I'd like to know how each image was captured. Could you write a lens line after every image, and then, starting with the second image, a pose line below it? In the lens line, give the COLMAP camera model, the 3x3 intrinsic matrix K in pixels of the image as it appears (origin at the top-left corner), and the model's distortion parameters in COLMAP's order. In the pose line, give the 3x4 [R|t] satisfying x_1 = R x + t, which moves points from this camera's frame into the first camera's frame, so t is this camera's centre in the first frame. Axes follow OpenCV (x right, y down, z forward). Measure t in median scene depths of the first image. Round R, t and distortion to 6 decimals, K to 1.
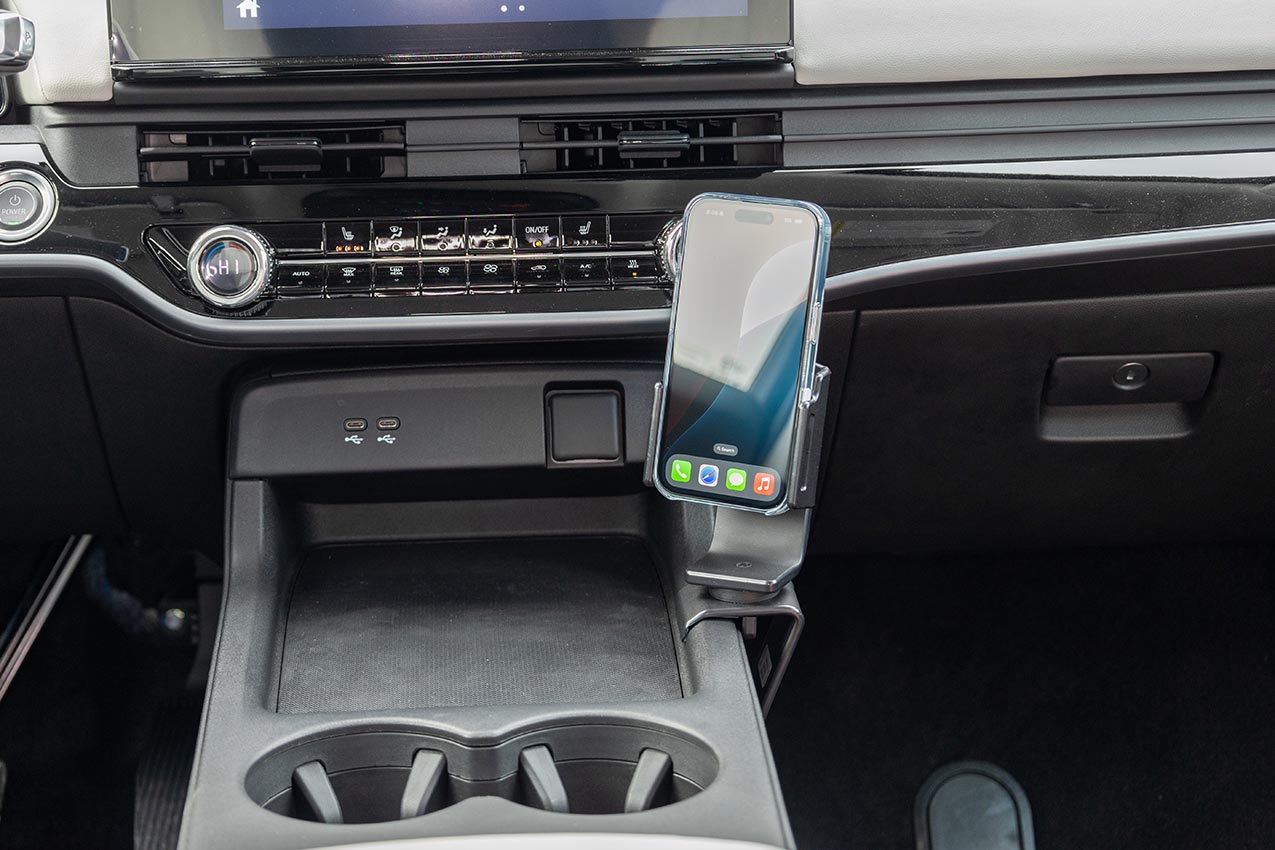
lens RADIAL K [[2529.1, 0, 594.5], [0, 2529.1, 449.2], [0, 0, 1]] dist [0.030053, 0.000000]
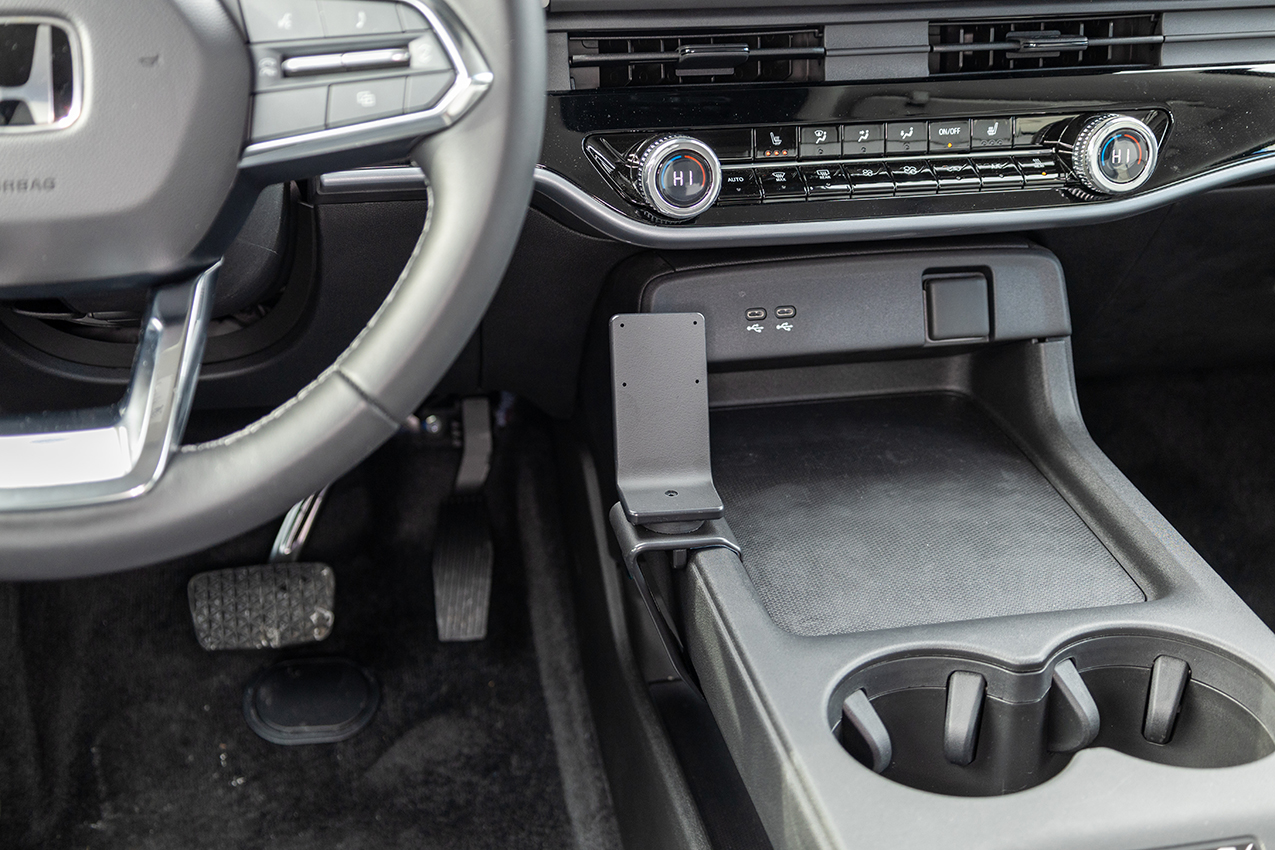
lens RADIAL K [[1601.2, 0, 651.9], [0, 1601.2, 438.2], [0, 0, 1]] dist [0.010698, 0.000000]
pose [[0.990403, -0.040092, 0.132264, -0.237296], [0.017944, 0.986203, 0.164568, -0.072578], [-0.137037, -0.160615, 0.977458, 0.344934]]
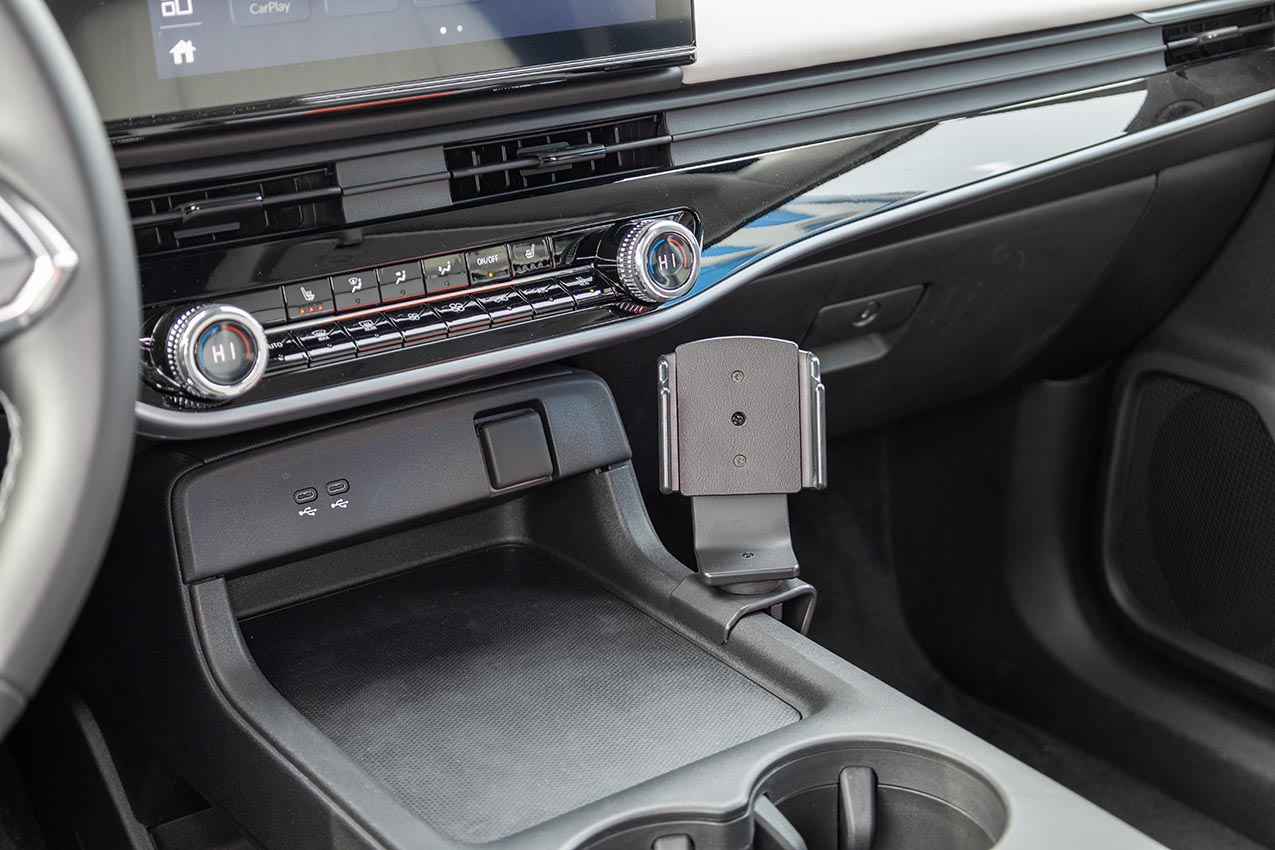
lens RADIAL K [[1798.1, 0, 644.5], [0, 1798.1, 442.0], [0, 0, 1]] dist [0.006512, 0.000000]
pose [[0.846034, -0.189247, 0.498409, -0.324106], [0.159056, 0.981899, 0.102836, -0.079495], [-0.508849, -0.007728, 0.860821, 0.380911]]
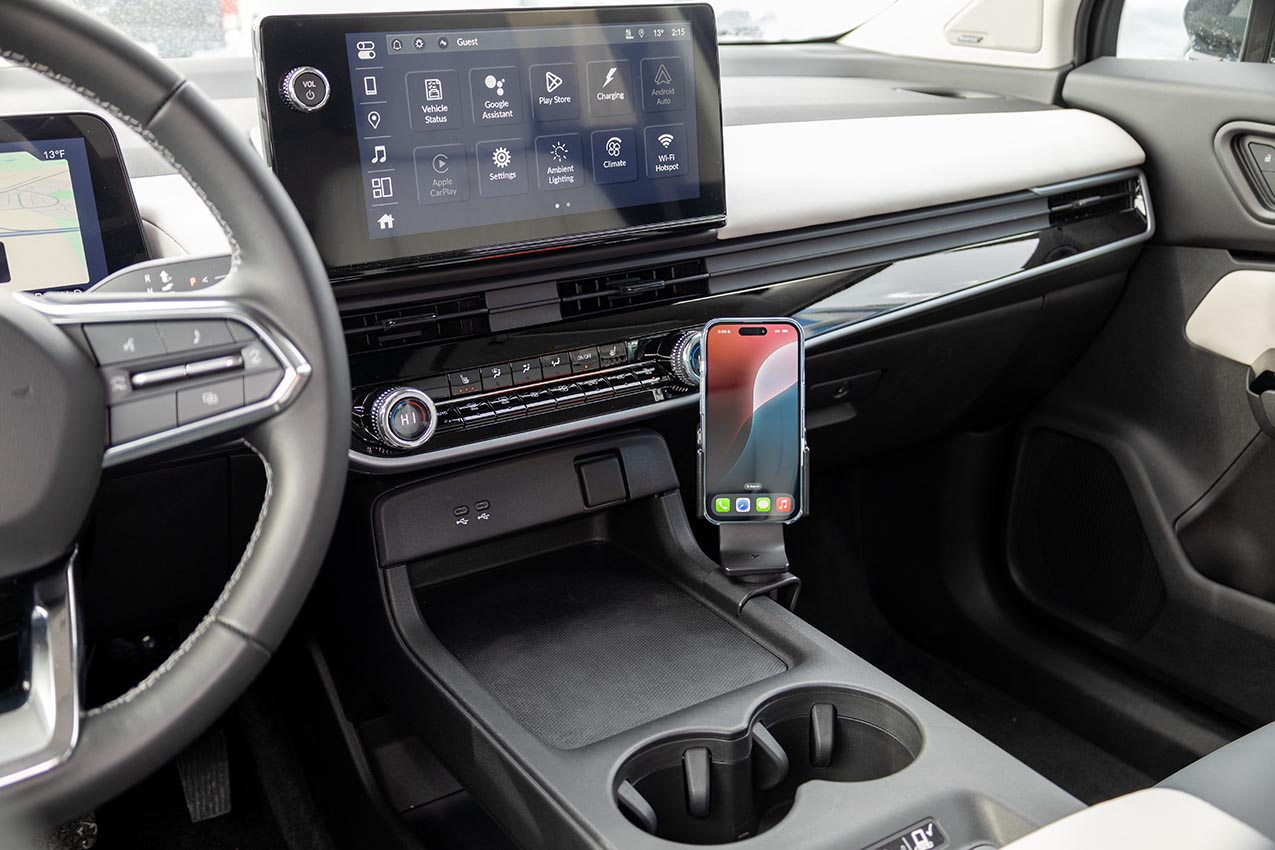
lens RADIAL K [[1228.9, 0, 644.0], [0, 1228.9, 436.3], [0, 0, 1]] dist [0.008871, 0.000000]
pose [[0.872264, -0.166681, 0.459753, -0.321844], [0.144864, 0.985996, 0.082625, -0.094753], [-0.467086, -0.005469, 0.884195, 0.362405]]
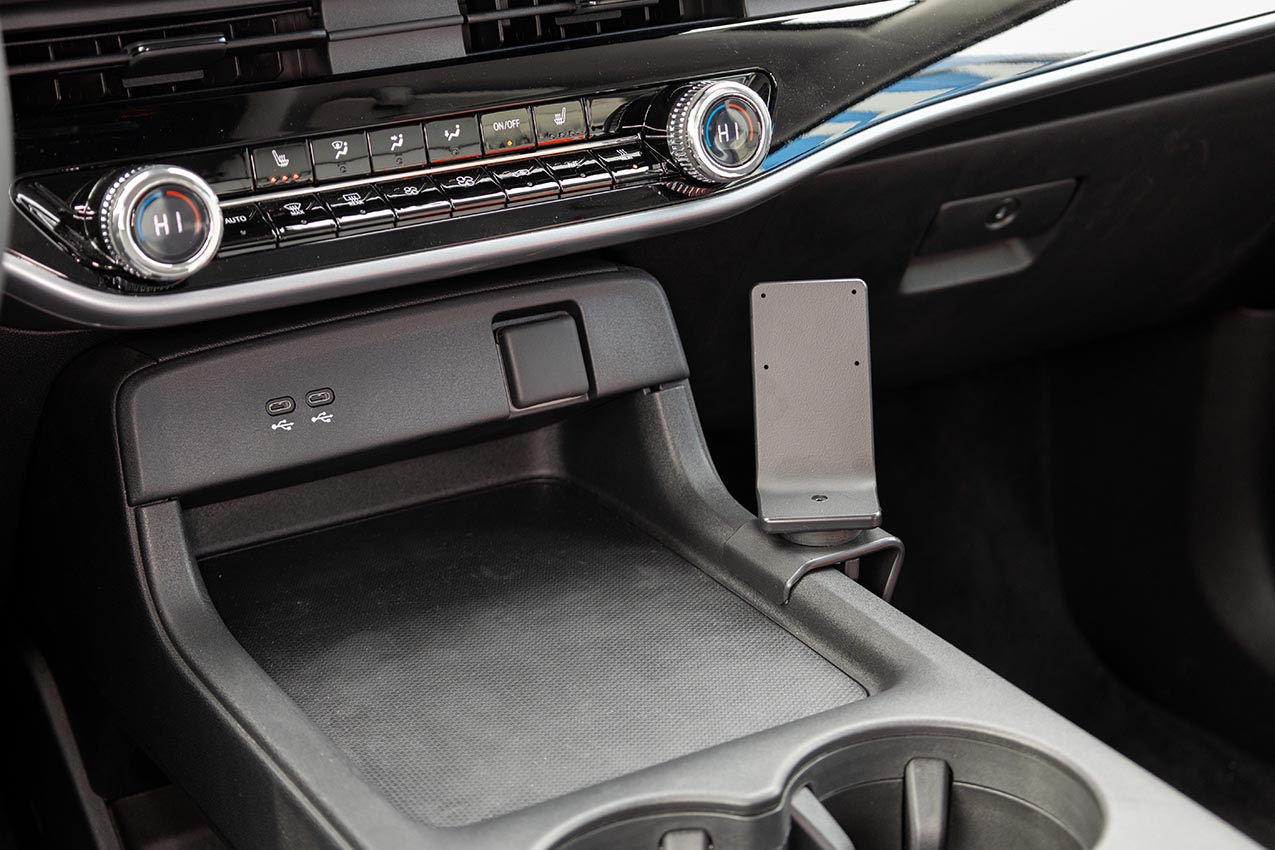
lens RADIAL K [[2136.1, 0, 630.4], [0, 2136.1, 446.1], [0, 0, 1]] dist [0.031323, 0.000000]
pose [[0.891363, -0.173350, 0.418834, -0.282368], [0.137511, 0.983854, 0.114552, -0.059311], [-0.431929, -0.044513, 0.900808, 0.380508]]
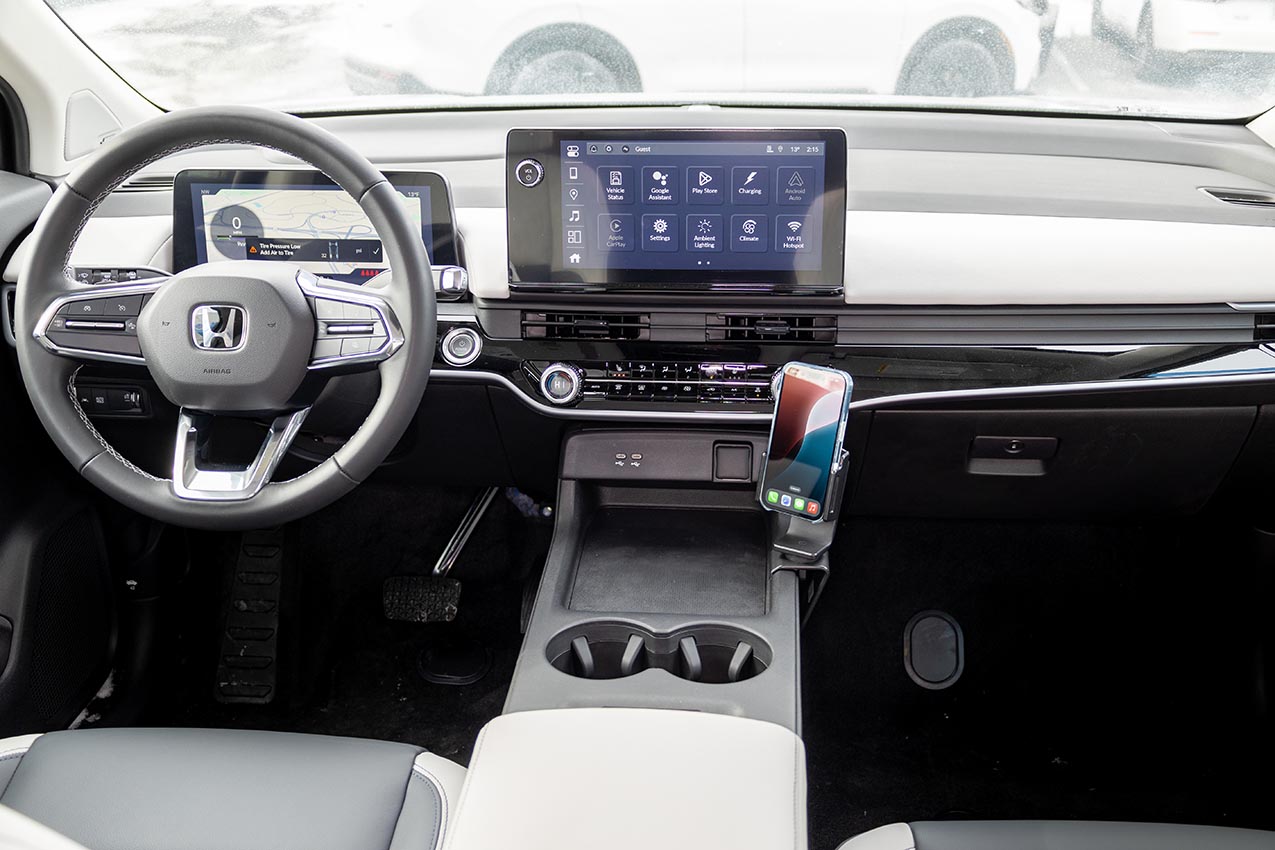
lens RADIAL K [[1287.9, 0, 647.0], [0, 1287.9, 442.9], [0, 0, 1]] dist [0.027585, 0.000000]
pose [[0.991165, 0.057918, -0.119320, 0.052679], [-0.049020, 0.995886, 0.076207, -0.104503], [0.123243, -0.069684, 0.989927, -0.035327]]
